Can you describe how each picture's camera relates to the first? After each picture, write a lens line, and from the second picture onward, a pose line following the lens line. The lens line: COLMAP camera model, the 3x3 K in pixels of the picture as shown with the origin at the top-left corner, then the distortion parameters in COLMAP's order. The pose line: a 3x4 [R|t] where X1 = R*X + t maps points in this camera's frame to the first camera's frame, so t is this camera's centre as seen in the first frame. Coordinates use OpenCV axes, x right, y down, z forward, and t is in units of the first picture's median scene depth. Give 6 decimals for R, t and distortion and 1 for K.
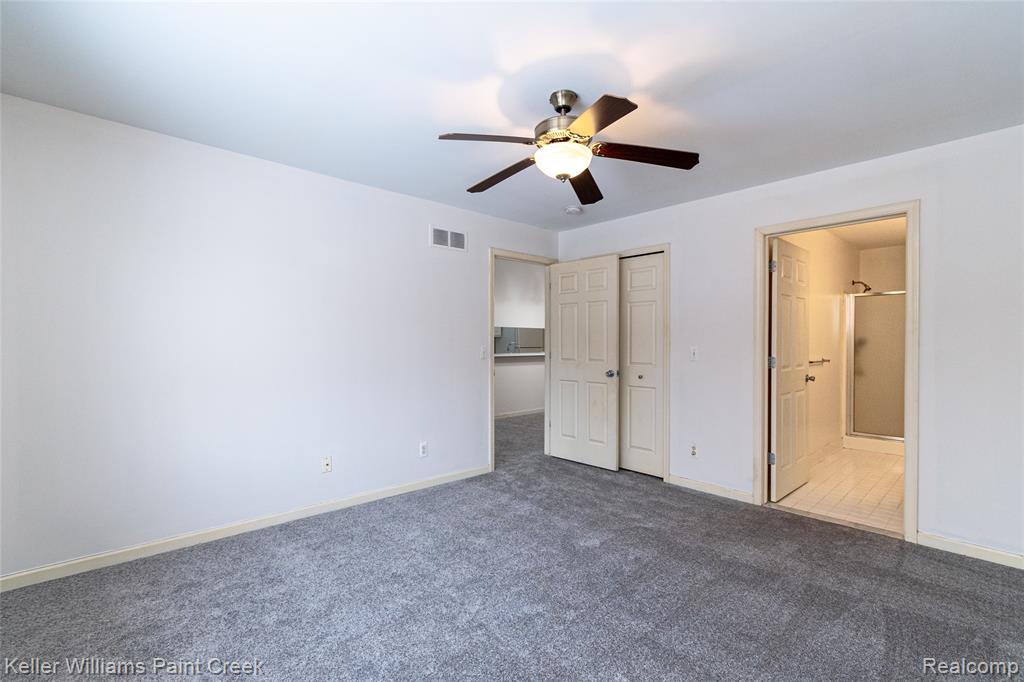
lens RADIAL K [[457.8, 0, 513.8], [0, 457.8, 343.5], [0, 0, 1]] dist [0.002465, 0.000592]
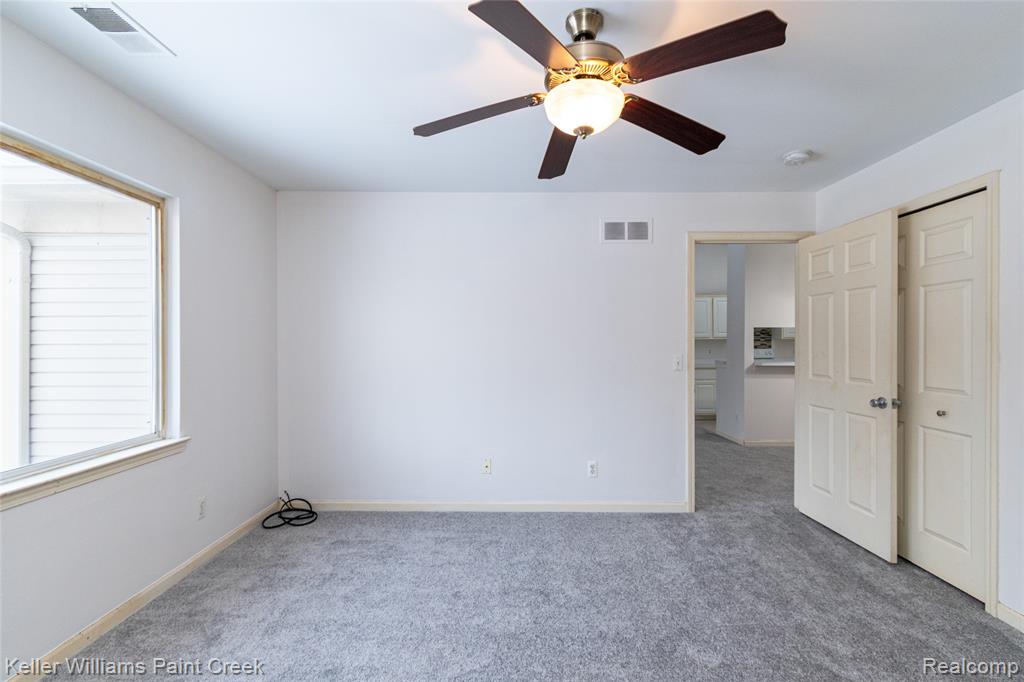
lens RADIAL K [[457.8, 0, 509.6], [0, 457.8, 341.5], [0, 0, 1]] dist [0.002465, 0.000592]
pose [[0.733117, -0.002345, -0.680099, 0.283134], [-0.002440, 0.999979, -0.006078, -0.013191], [0.680098, 0.006115, 0.733095, 0.213441]]
